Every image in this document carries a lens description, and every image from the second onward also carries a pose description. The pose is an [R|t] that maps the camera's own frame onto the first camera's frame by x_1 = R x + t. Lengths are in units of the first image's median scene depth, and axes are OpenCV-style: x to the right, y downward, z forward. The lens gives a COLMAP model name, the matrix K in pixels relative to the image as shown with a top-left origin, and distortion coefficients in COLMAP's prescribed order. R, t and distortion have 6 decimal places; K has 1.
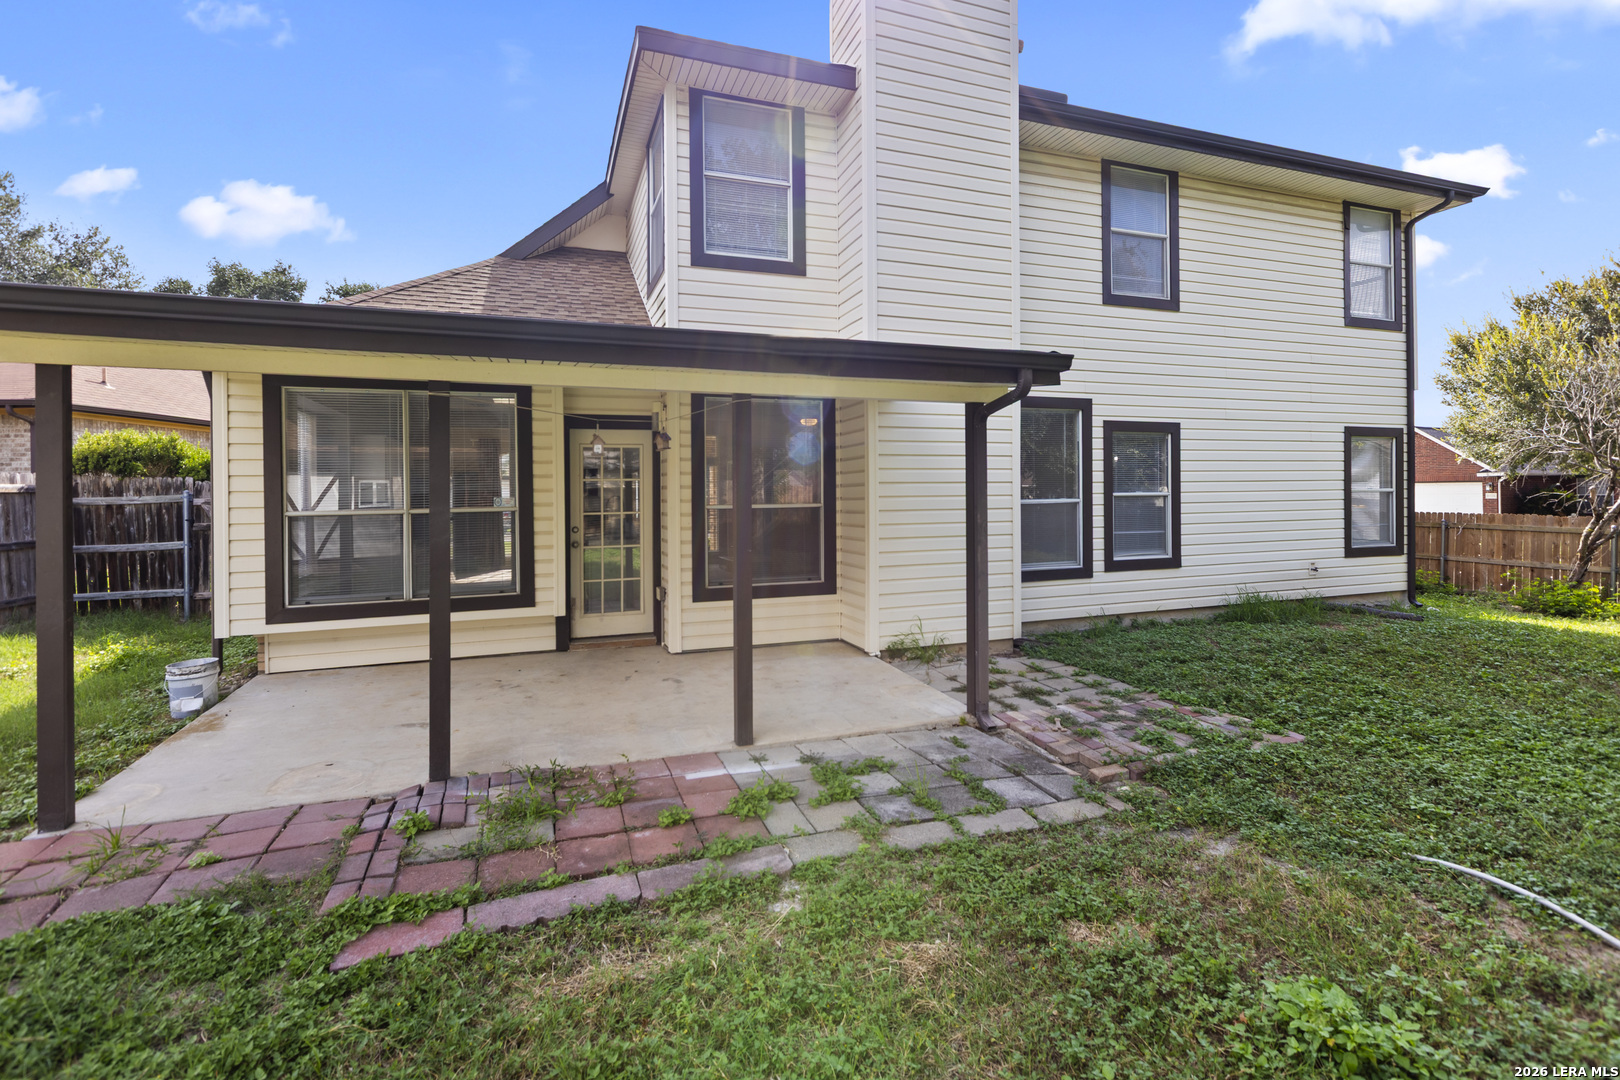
lens RADIAL K [[737.7, 0, 817.6], [0, 737.7, 499.2], [0, 0, 1]] dist [0.004342, -0.000115]
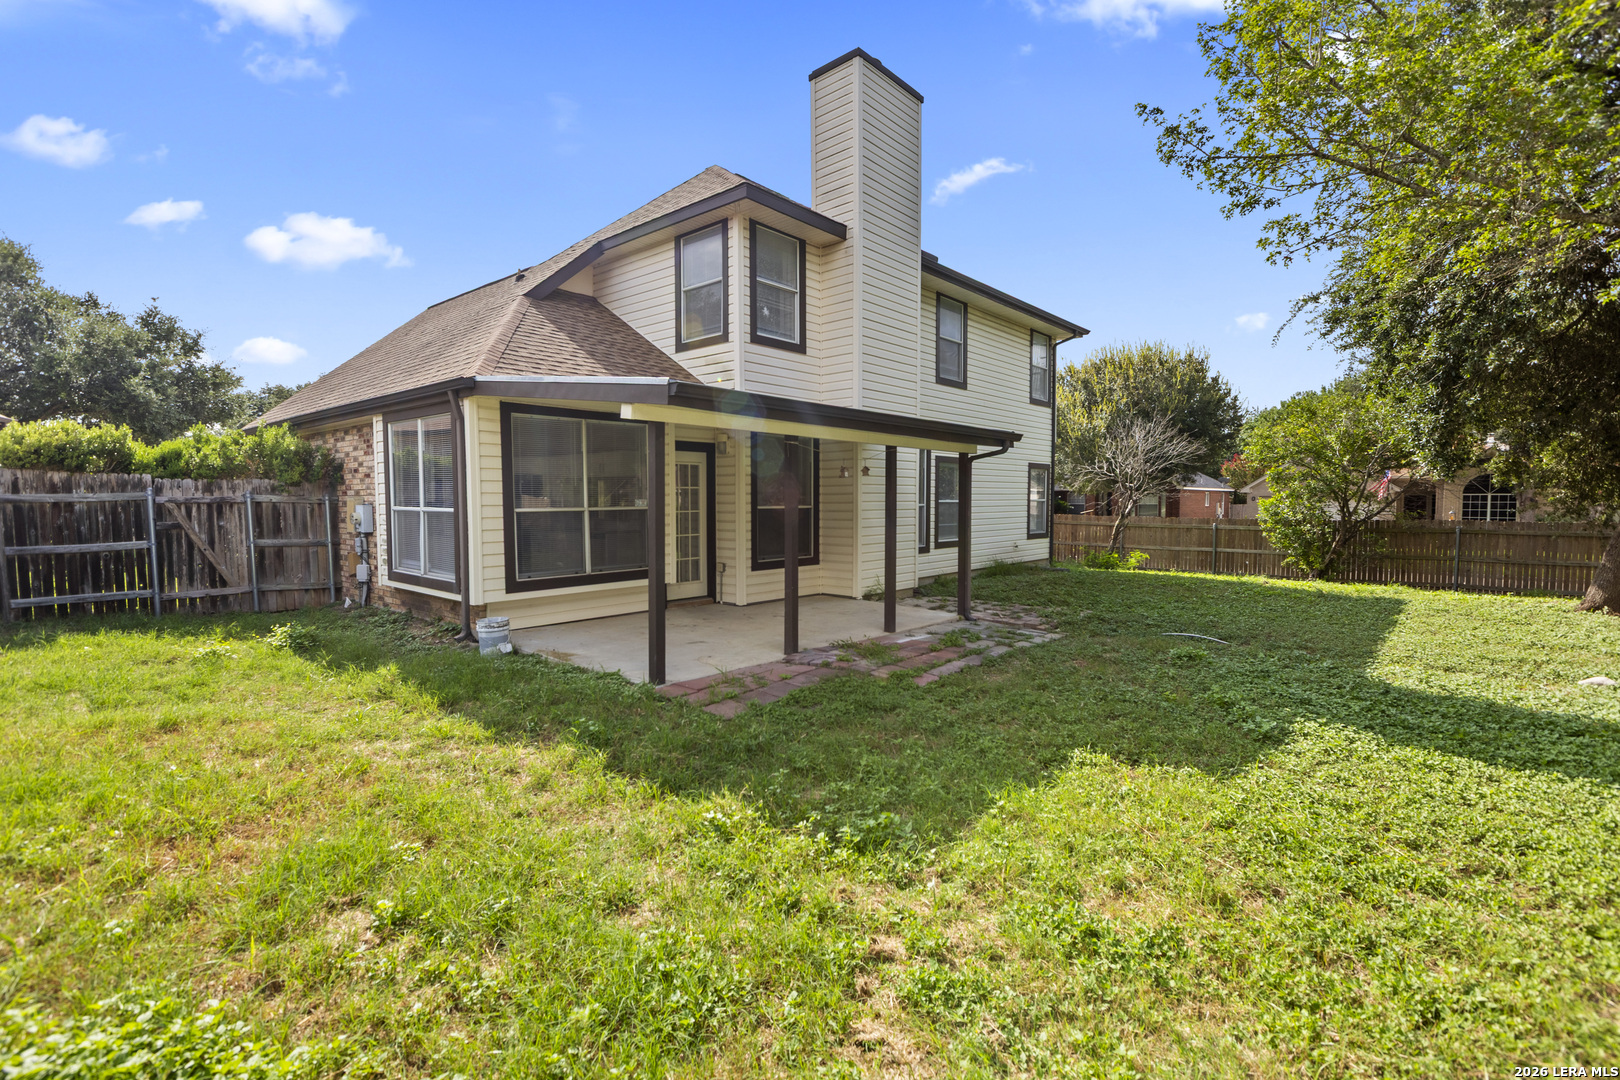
lens RADIAL K [[737.7, 0, 810.9], [0, 737.7, 541.2], [0, 0, 1]] dist [0.004342, -0.000115]
pose [[0.876100, -0.016453, 0.481849, -0.630987], [-0.007604, 0.998822, 0.047930, 0.005163], [-0.482070, -0.045656, 0.874942, -0.290597]]
